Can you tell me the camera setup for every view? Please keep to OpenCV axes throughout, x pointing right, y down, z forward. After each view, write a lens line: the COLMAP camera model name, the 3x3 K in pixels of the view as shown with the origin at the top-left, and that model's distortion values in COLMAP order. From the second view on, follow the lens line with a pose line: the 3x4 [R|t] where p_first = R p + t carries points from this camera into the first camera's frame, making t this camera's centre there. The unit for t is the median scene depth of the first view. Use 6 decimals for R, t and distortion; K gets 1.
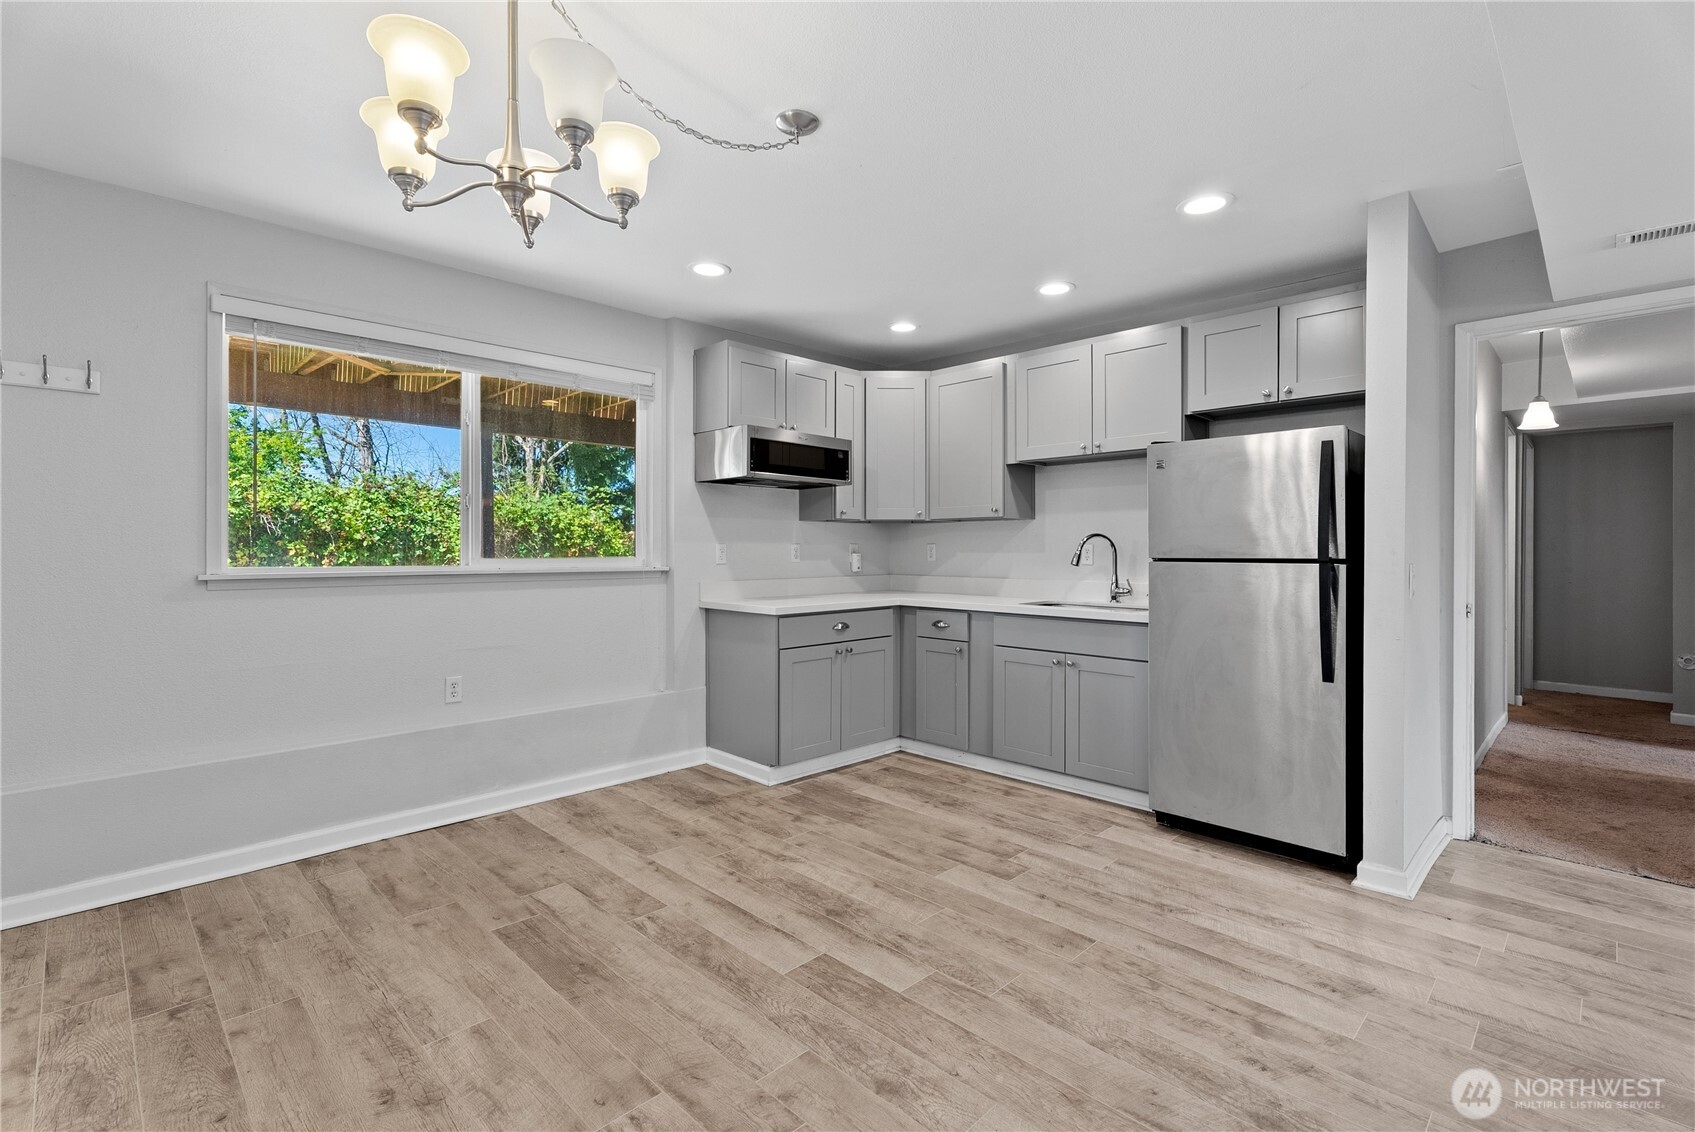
lens RADIAL K [[779.3, 0, 848.6], [0, 779.3, 554.6], [0, 0, 1]] dist [0.004350, 0.000854]
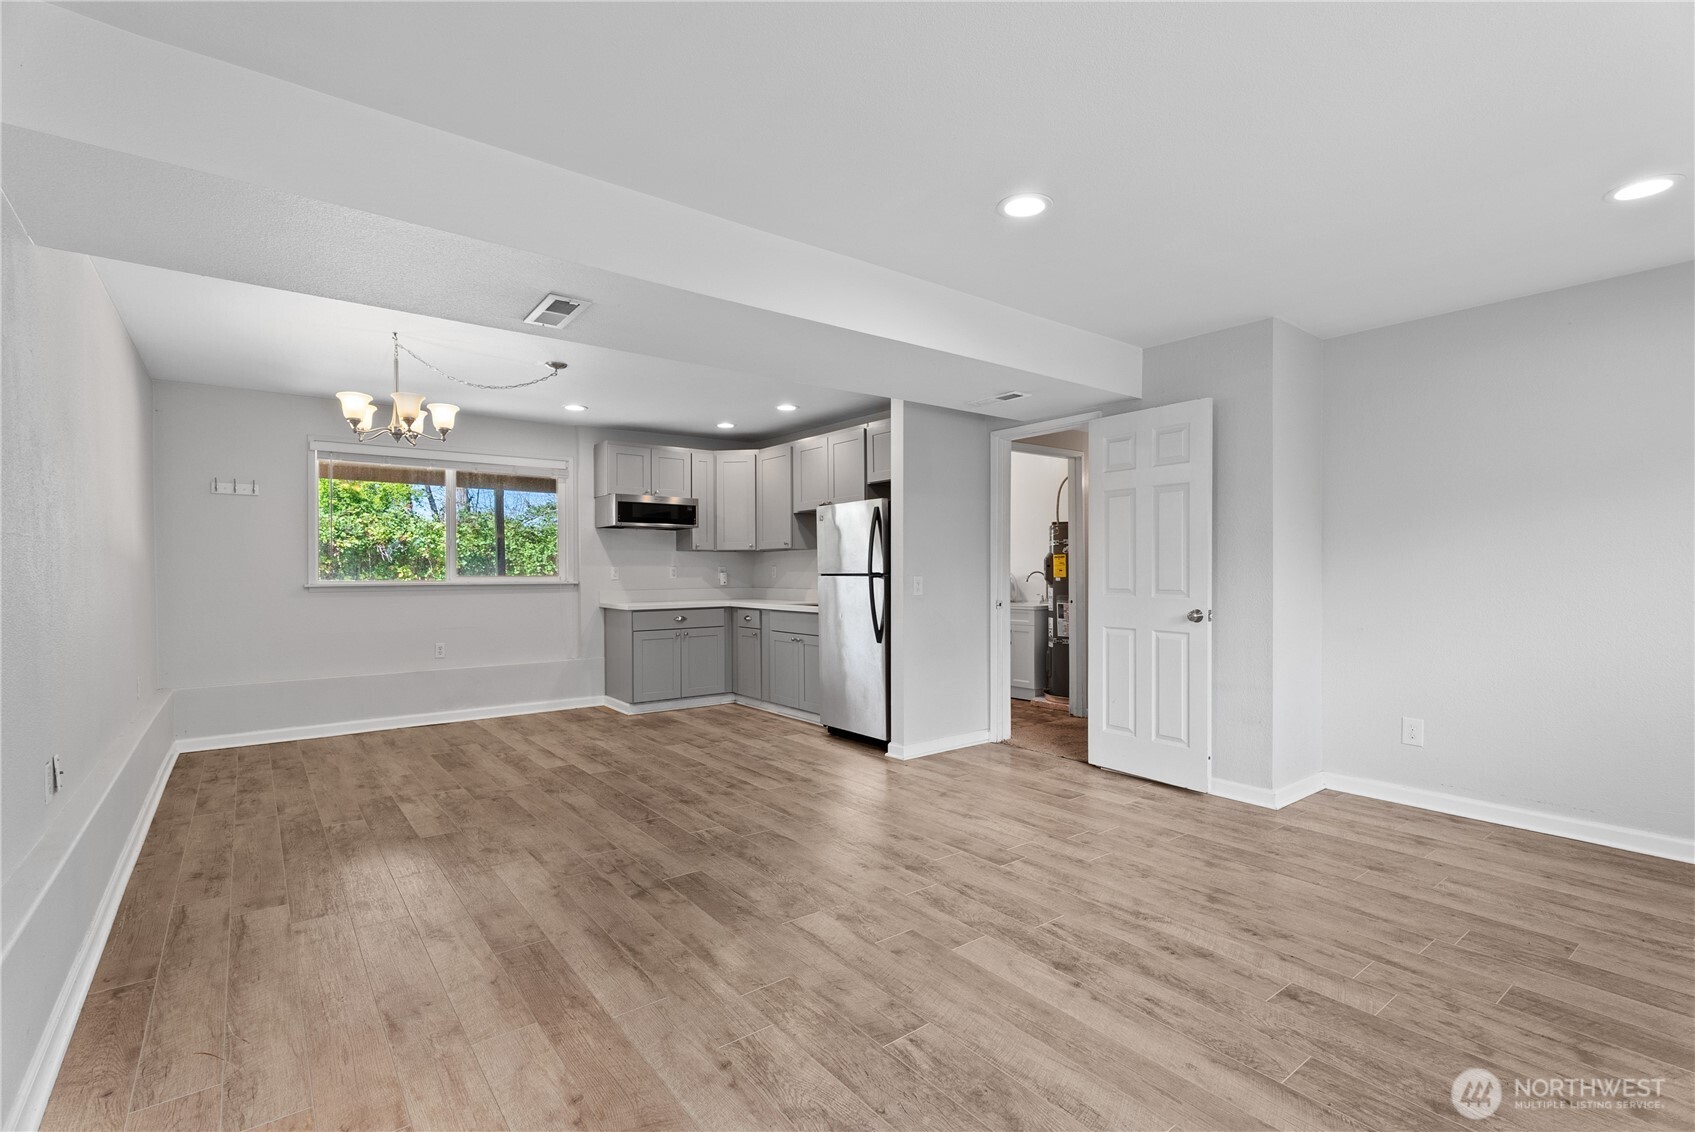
lens RADIAL K [[779.3, 0, 834.6], [0, 779.3, 578.7], [0, 0, 1]] dist [0.004350, 0.000854]
pose [[0.991047, -0.003347, -0.133475, 0.505785], [0.003752, 0.999989, 0.002779, 0.007728], [0.133464, -0.003255, 0.991048, -0.517213]]
